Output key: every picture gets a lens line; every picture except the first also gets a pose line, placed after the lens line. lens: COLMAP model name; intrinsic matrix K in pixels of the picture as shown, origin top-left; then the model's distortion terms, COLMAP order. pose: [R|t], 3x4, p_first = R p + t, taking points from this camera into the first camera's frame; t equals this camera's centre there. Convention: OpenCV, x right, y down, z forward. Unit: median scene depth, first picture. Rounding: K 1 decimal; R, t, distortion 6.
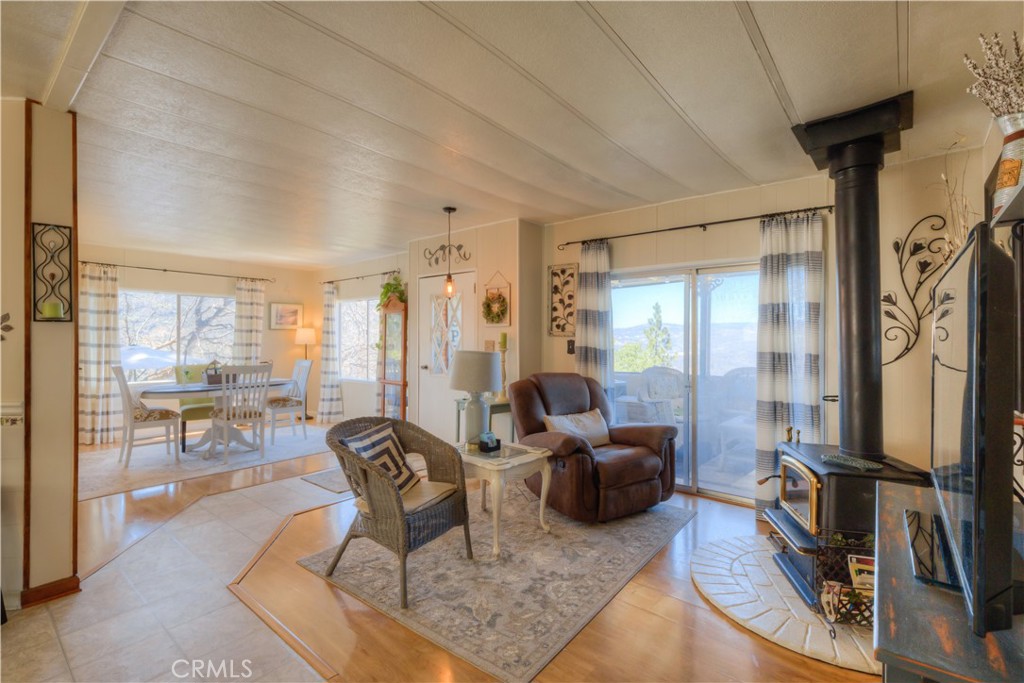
lens RADIAL K [[467.7, 0, 518.3], [0, 467.7, 337.8], [0, 0, 1]] dist [0.001038, -0.000174]
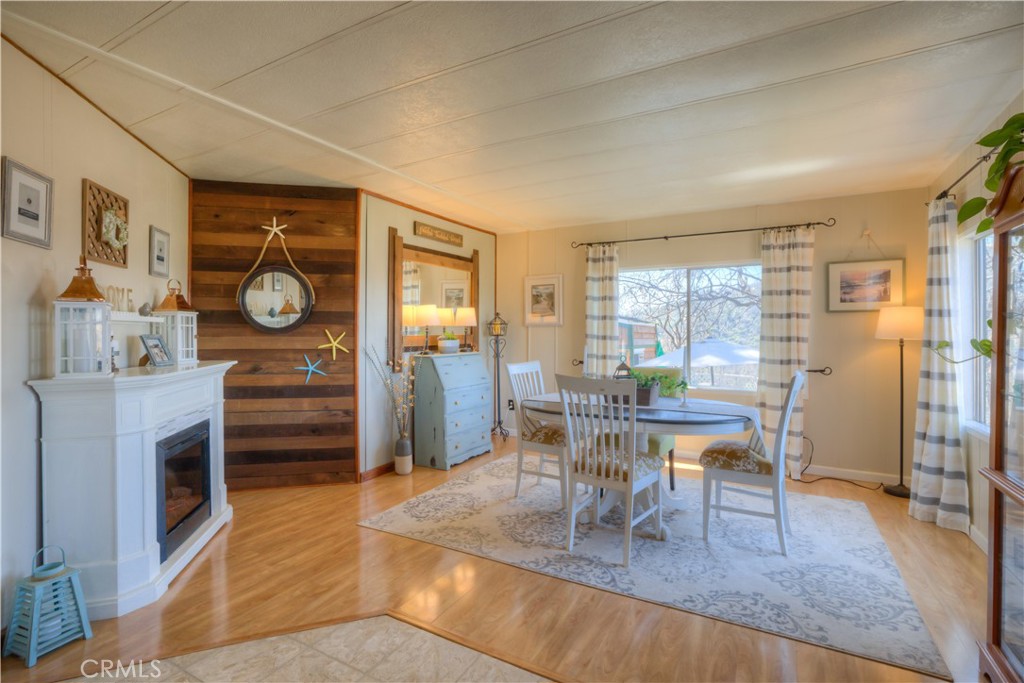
lens RADIAL K [[467.7, 0, 518.3], [0, 467.7, 337.8], [0, 0, 1]] dist [0.001038, -0.000174]
pose [[0.182538, 0.010582, -0.983142, -0.054619], [0.003164, 0.999931, 0.011350, 0.005527], [0.983194, -0.005183, 0.182492, 0.557806]]
